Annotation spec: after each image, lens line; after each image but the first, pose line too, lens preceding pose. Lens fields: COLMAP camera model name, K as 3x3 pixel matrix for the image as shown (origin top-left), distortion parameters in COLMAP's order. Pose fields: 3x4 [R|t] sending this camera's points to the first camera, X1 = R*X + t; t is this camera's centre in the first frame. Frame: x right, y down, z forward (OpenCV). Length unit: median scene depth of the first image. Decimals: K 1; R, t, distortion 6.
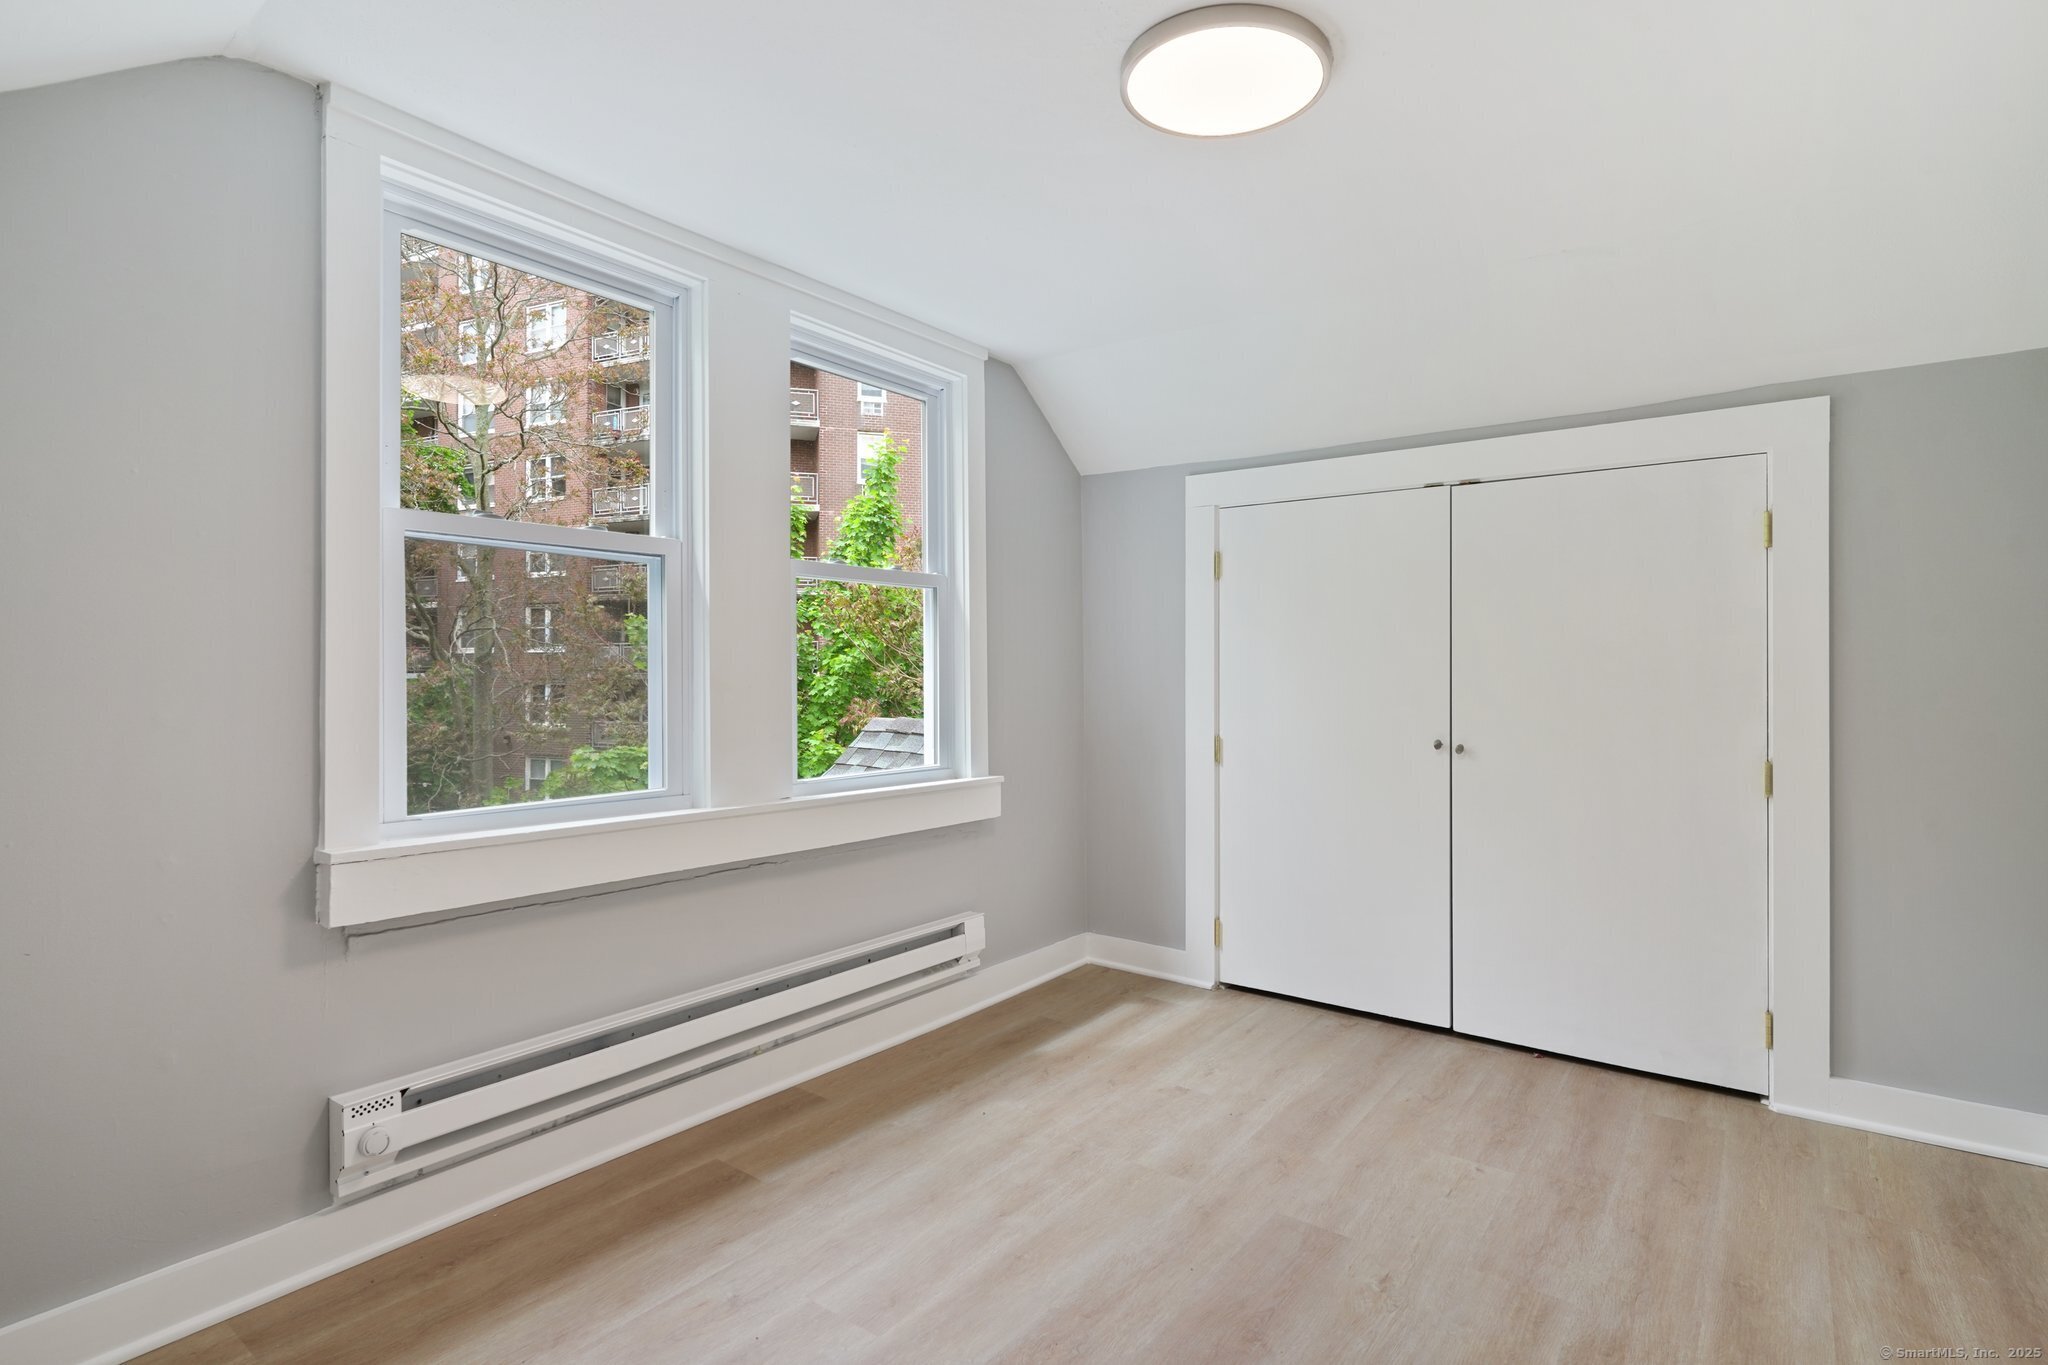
lens RADIAL K [[1006.7, 0, 1024.0], [0, 1006.7, 682.5], [0, 0, 1]] dist [-0.000028, -0.000008]
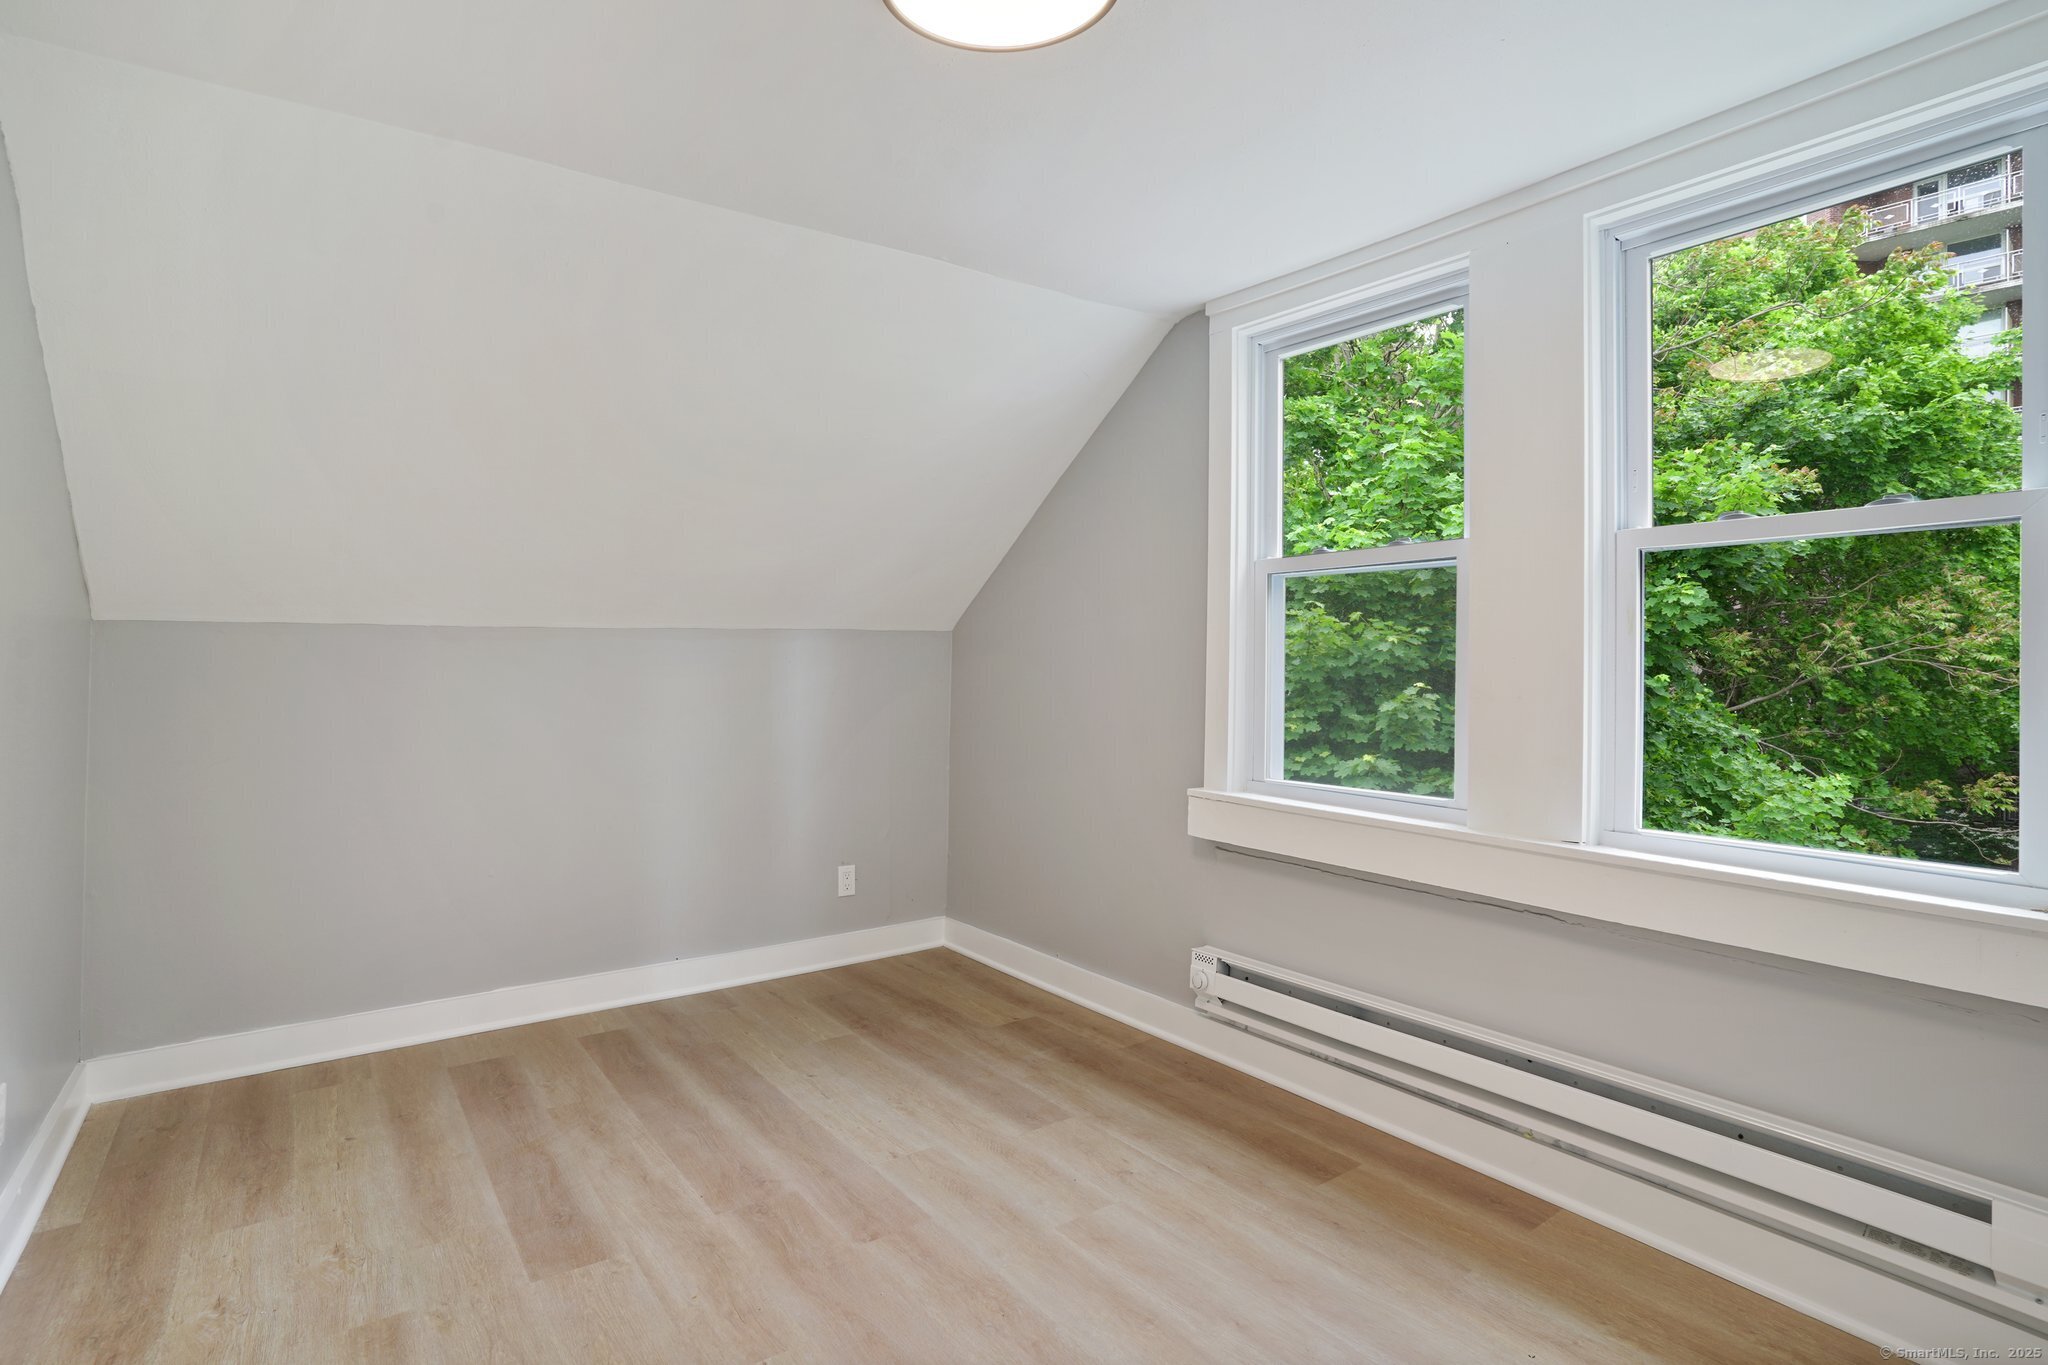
lens RADIAL K [[1006.7, 0, 1024.0], [0, 1006.7, 682.5], [0, 0, 1]] dist [-0.000028, -0.000008]
pose [[-0.273752, 0.014689, -0.961688, 0.798408], [-0.011396, 0.999764, 0.018514, -0.028092], [0.961733, 0.016028, -0.273520, 0.996051]]
